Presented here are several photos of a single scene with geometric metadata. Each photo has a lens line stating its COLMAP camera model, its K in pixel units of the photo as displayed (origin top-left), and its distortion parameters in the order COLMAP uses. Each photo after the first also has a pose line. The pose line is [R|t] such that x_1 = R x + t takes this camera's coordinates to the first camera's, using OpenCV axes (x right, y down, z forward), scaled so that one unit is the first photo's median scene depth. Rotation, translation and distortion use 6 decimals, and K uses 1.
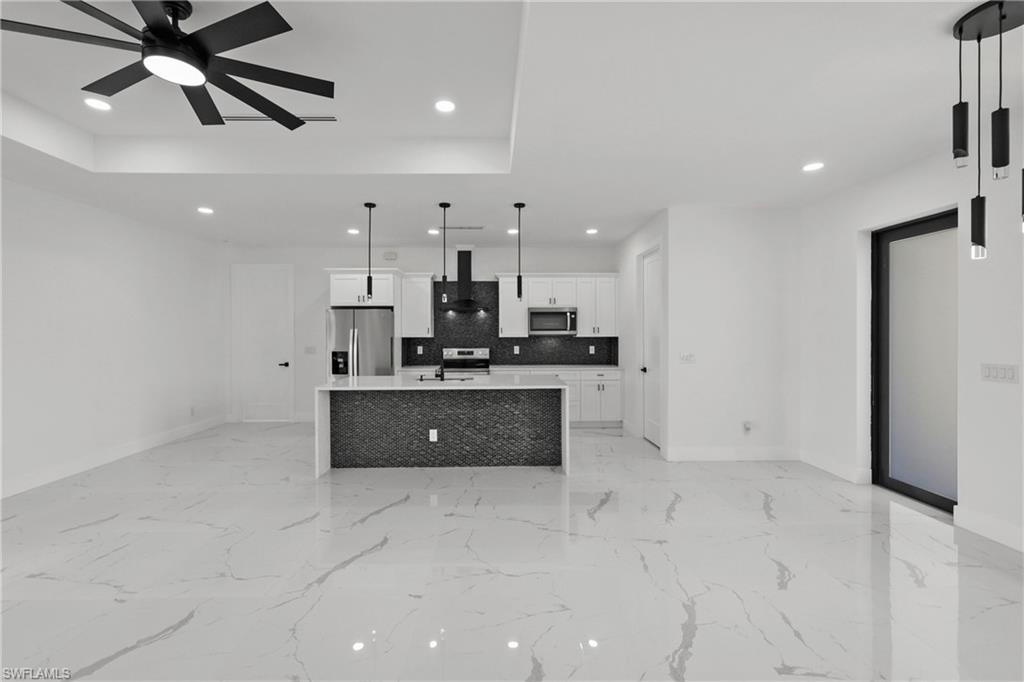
lens RADIAL K [[425.0, 0, 505.1], [0, 425.0, 340.4], [0, 0, 1]] dist [-0.005710, 0.001443]
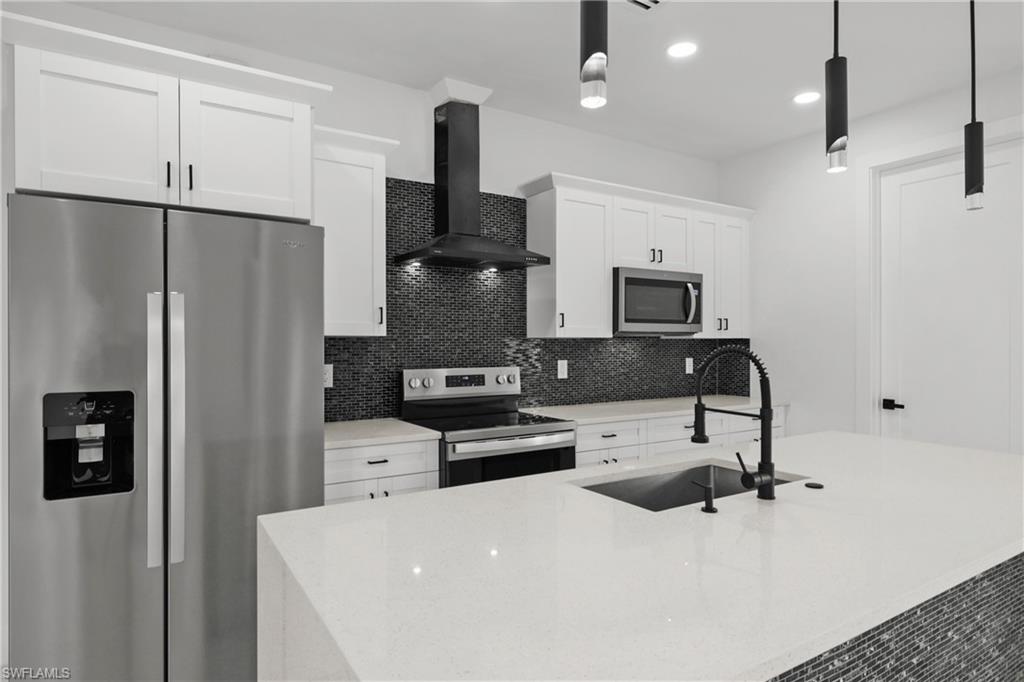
lens RADIAL K [[580.6, 0, 521.2], [0, 580.6, 339.1], [0, 0, 1]] dist [0.001929, -0.000149]
pose [[0.858246, 0.006975, 0.513191, -0.311328], [0.004033, 0.999785, -0.020335, 0.004586], [-0.513222, 0.019522, 0.858034, 0.554425]]
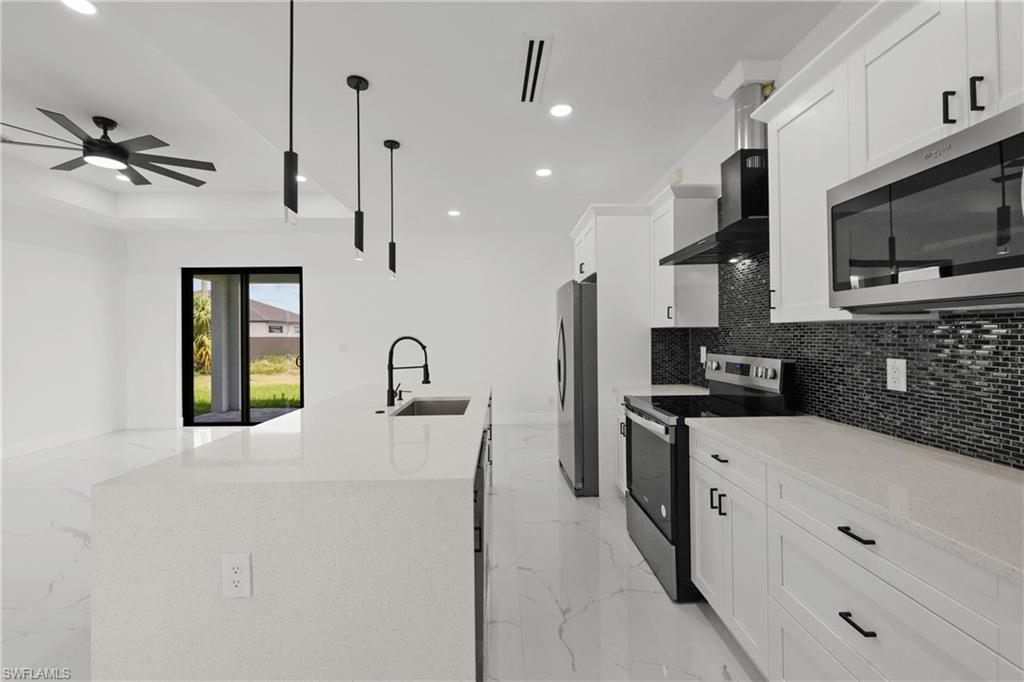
lens RADIAL K [[425.0, 0, 517.3], [0, 425.0, 332.8], [0, 0, 1]] dist [-0.005710, 0.001443]
pose [[0.021215, -0.000639, -0.999775, 0.272533], [-0.002758, 0.999996, -0.000698, -0.000324], [0.999771, 0.002772, 0.021213, 0.812932]]
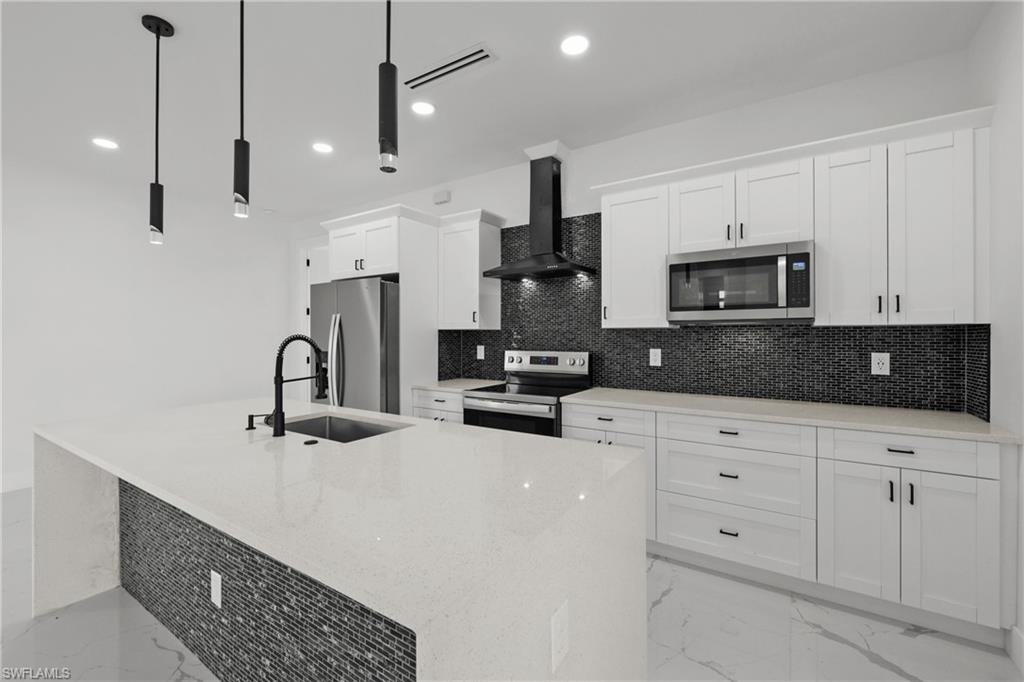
lens RADIAL K [[425.0, 0, 505.7], [0, 425.0, 335.2], [0, 0, 1]] dist [-0.005710, 0.001443]
pose [[0.824312, 0.002242, -0.566131, 0.155932], [-0.006582, 0.999963, -0.005624, 0.003086], [0.566097, 0.008362, 0.824296, 0.567581]]
